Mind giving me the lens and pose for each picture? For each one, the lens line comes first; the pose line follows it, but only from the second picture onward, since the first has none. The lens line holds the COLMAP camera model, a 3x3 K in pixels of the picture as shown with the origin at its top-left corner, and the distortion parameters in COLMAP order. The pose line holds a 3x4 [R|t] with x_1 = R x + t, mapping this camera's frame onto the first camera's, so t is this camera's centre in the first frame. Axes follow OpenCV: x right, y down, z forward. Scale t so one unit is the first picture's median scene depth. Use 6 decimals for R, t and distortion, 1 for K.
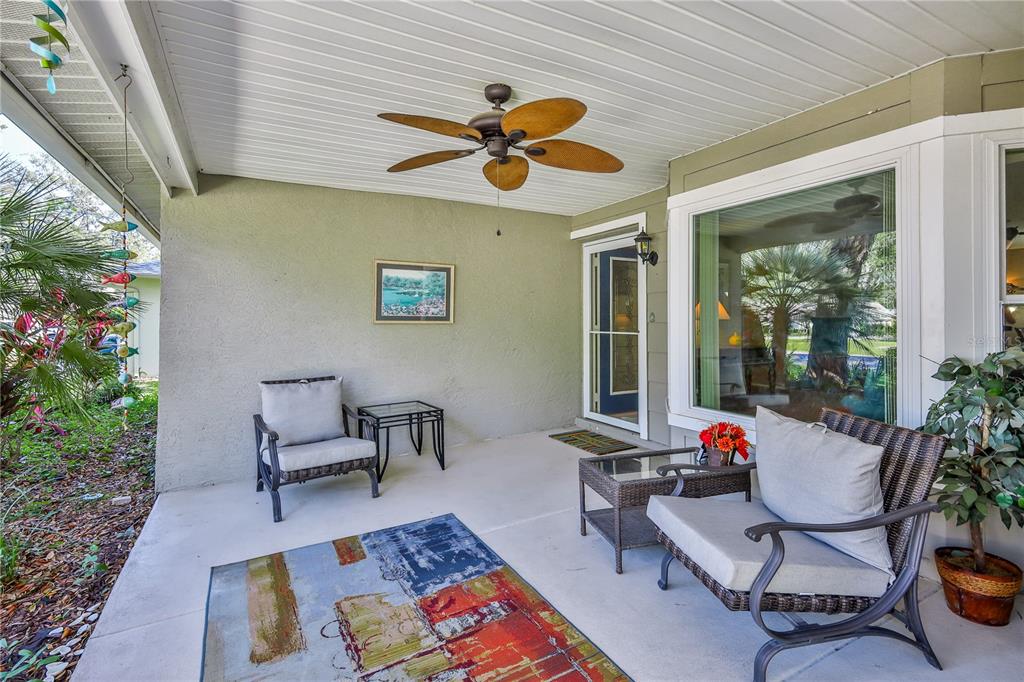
lens RADIAL K [[485.6, 0, 508.2], [0, 485.6, 314.9], [0, 0, 1]] dist [0.000518, 0.000251]
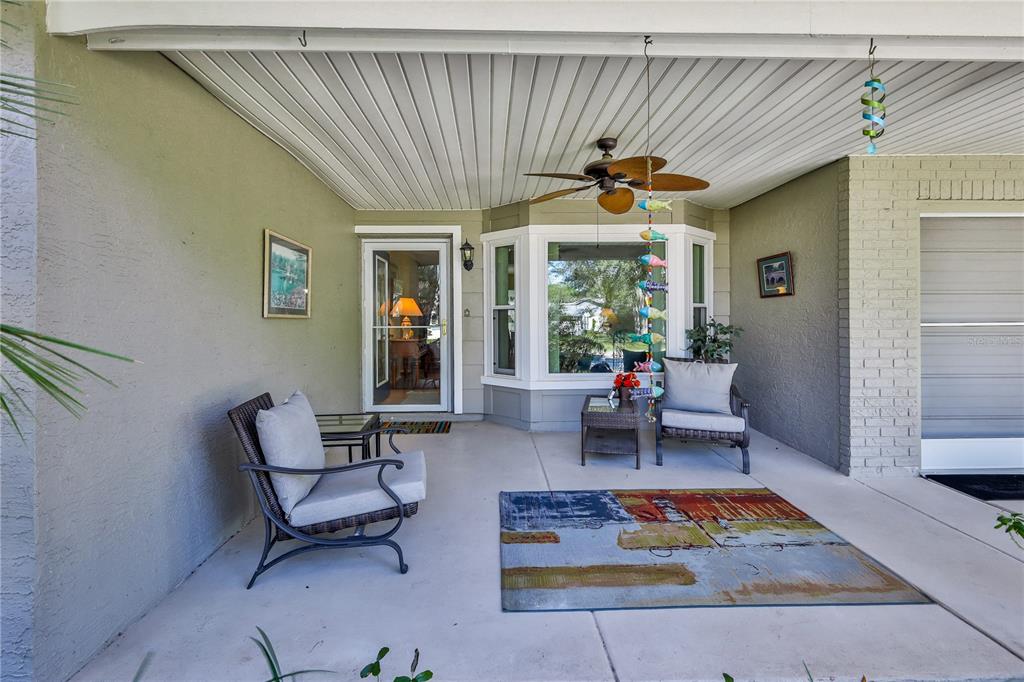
lens RADIAL K [[485.6, 0, 508.2], [0, 485.6, 314.9], [0, 0, 1]] dist [0.000518, 0.000251]
pose [[0.454655, 0.005275, 0.890652, -1.302865], [-0.002372, 0.999986, -0.004712, 0.028912], [-0.890665, 0.000030, 0.454661, 0.609193]]
